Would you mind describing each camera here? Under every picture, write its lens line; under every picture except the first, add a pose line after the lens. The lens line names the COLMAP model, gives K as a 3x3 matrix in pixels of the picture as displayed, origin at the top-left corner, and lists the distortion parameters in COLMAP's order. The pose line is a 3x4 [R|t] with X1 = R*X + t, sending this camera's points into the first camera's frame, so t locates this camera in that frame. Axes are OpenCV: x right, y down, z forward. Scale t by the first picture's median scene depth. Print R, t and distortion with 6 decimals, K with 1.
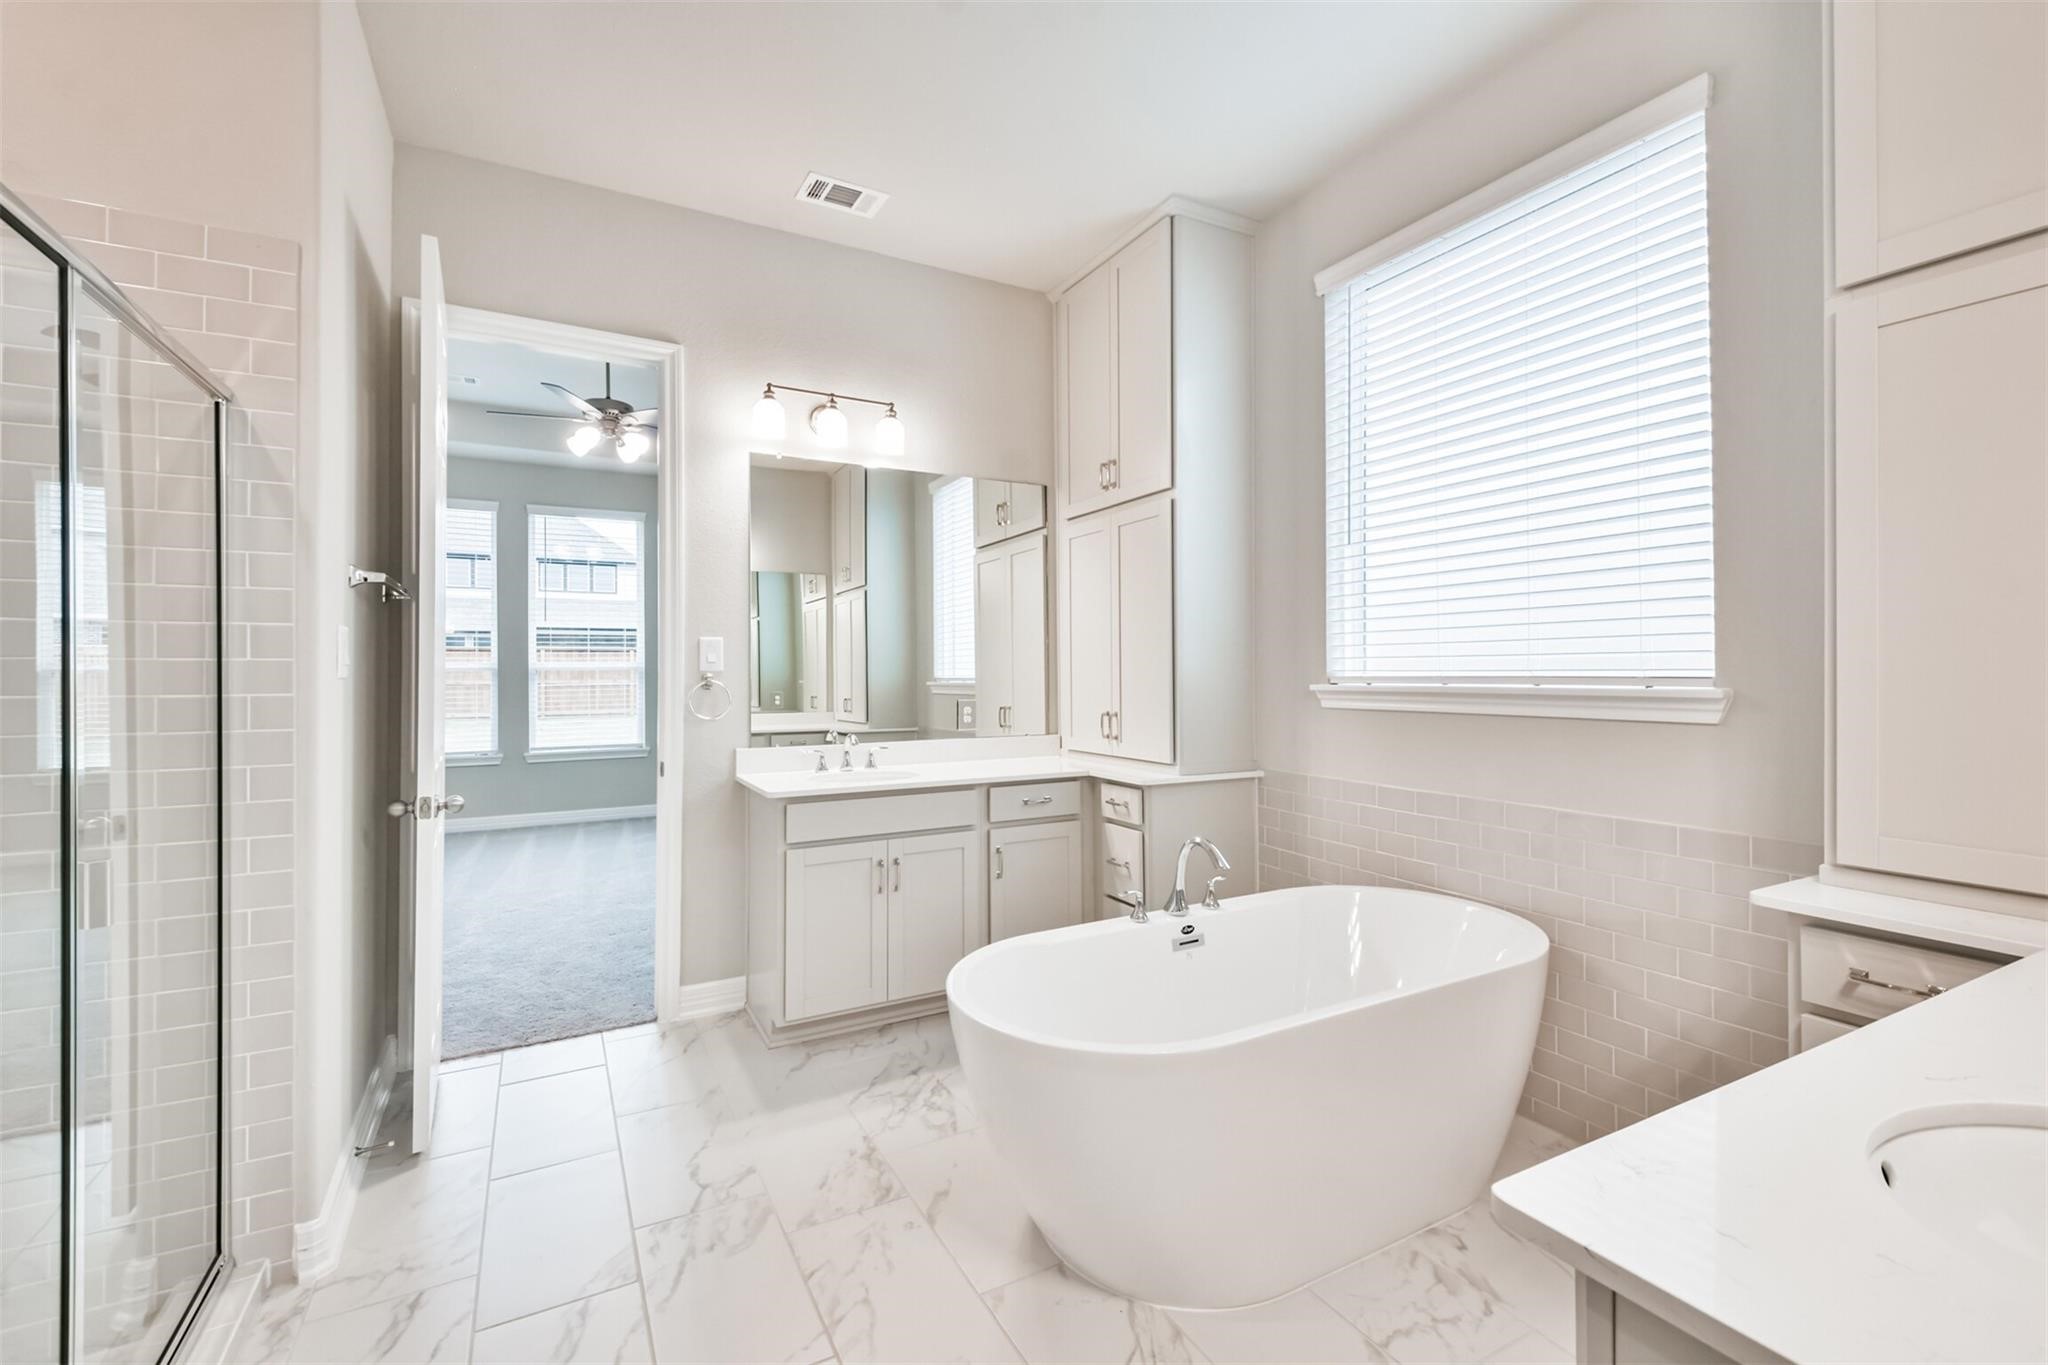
lens RADIAL K [[891.3, 0, 1024.0], [0, 891.3, 682.5], [0, 0, 1]] dist [0.066225, -0.049001]
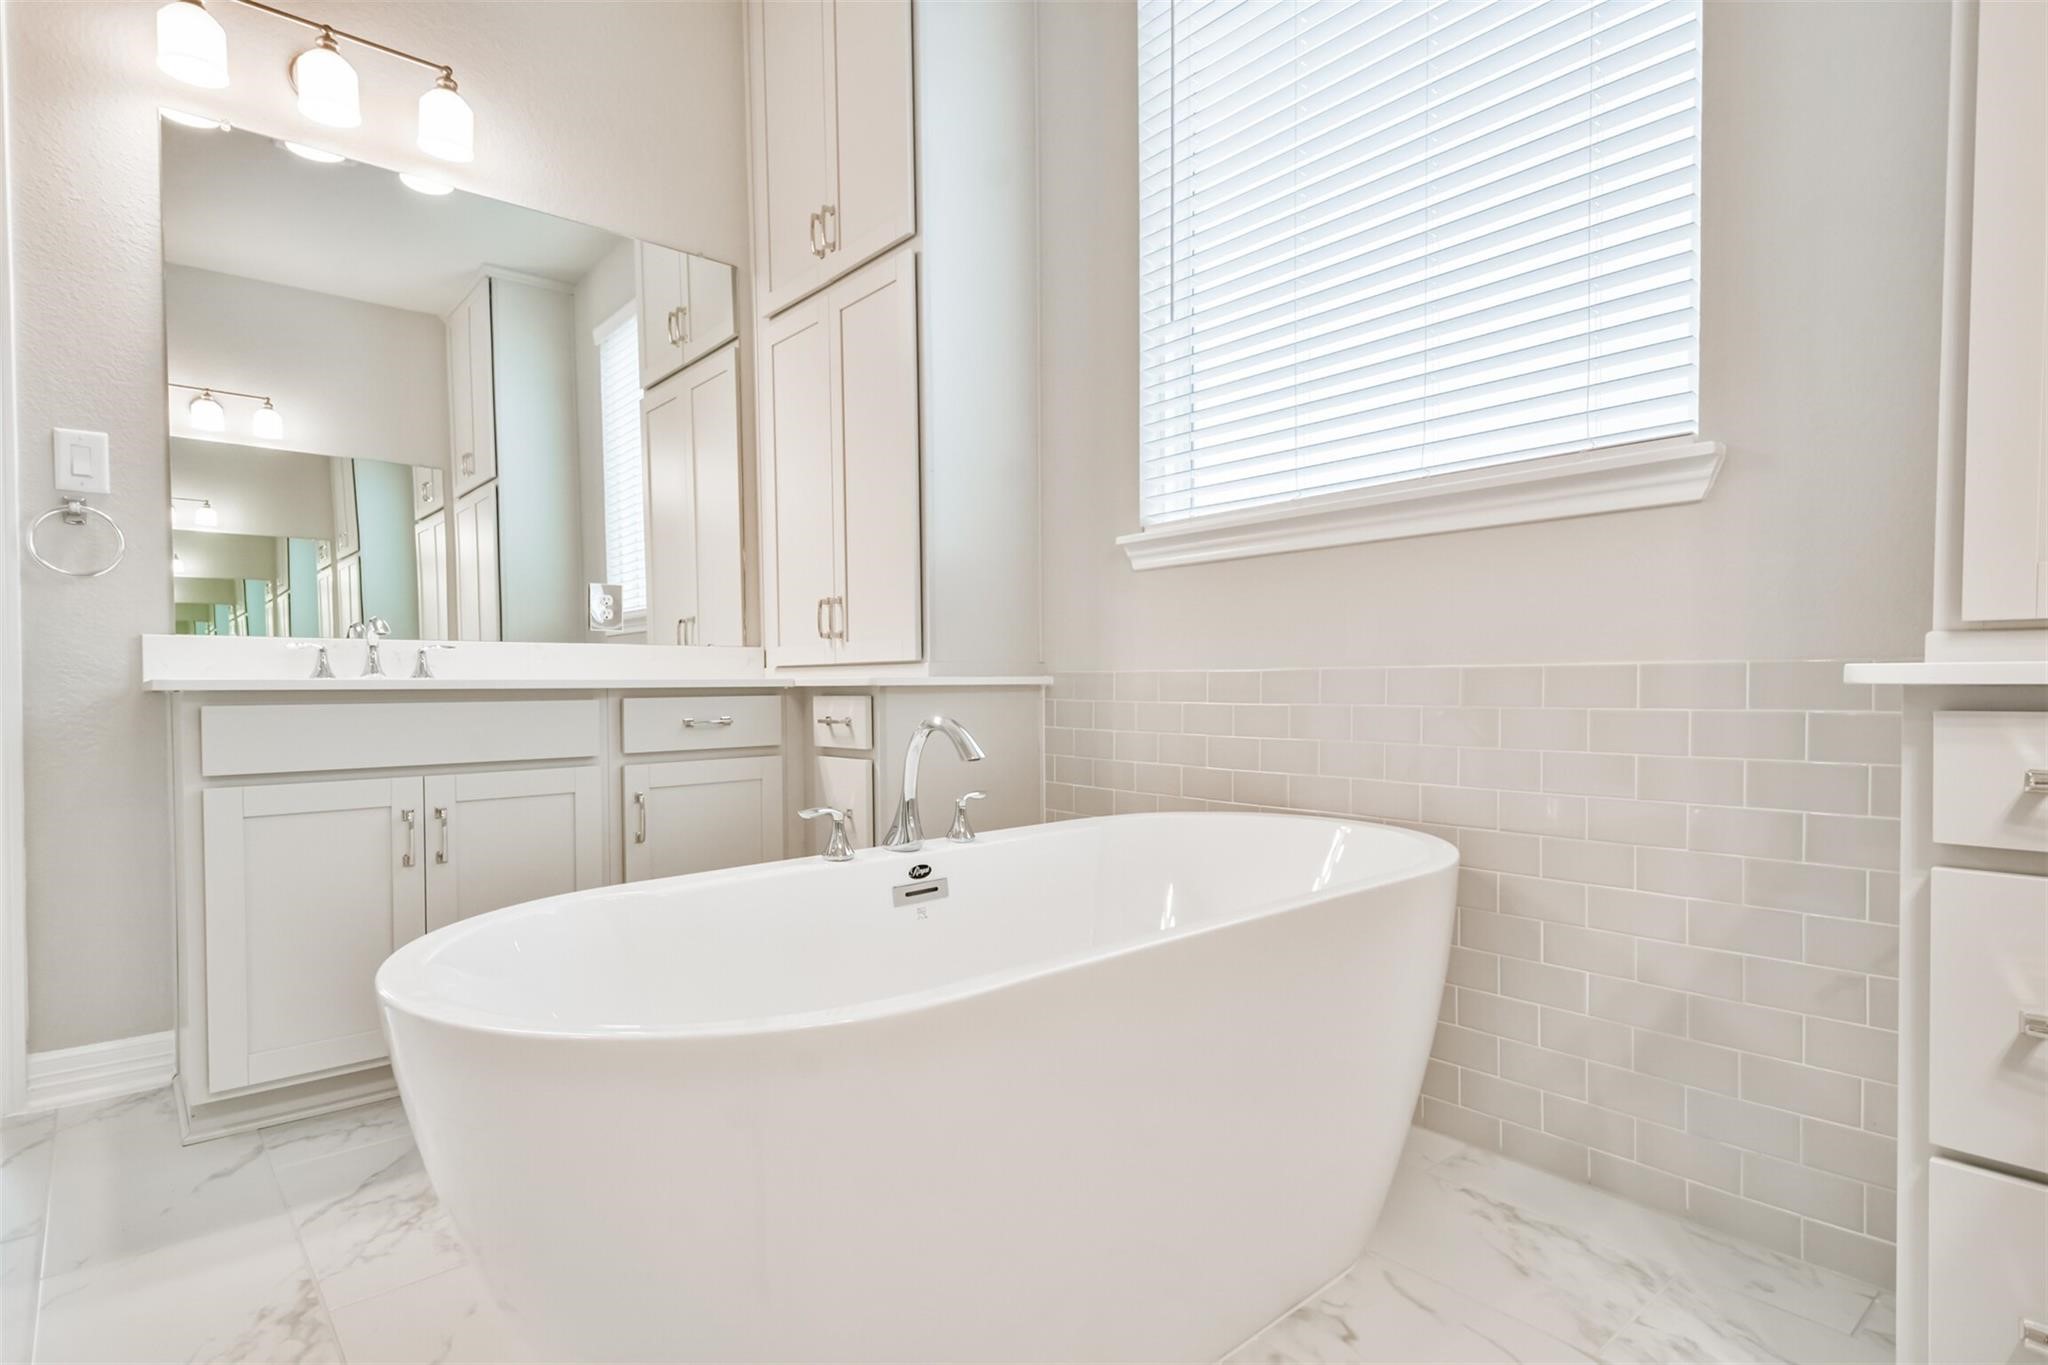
lens RADIAL K [[1176.7, 0, 1024.0], [0, 1176.7, 682.5], [0, 0, 1]] dist [0.100568, -0.080663]
pose [[0.974517, -0.009753, 0.224100, 0.048332], [0.000979, 0.999230, 0.039231, 0.076787], [-0.224310, -0.038012, 0.973776, 0.139300]]
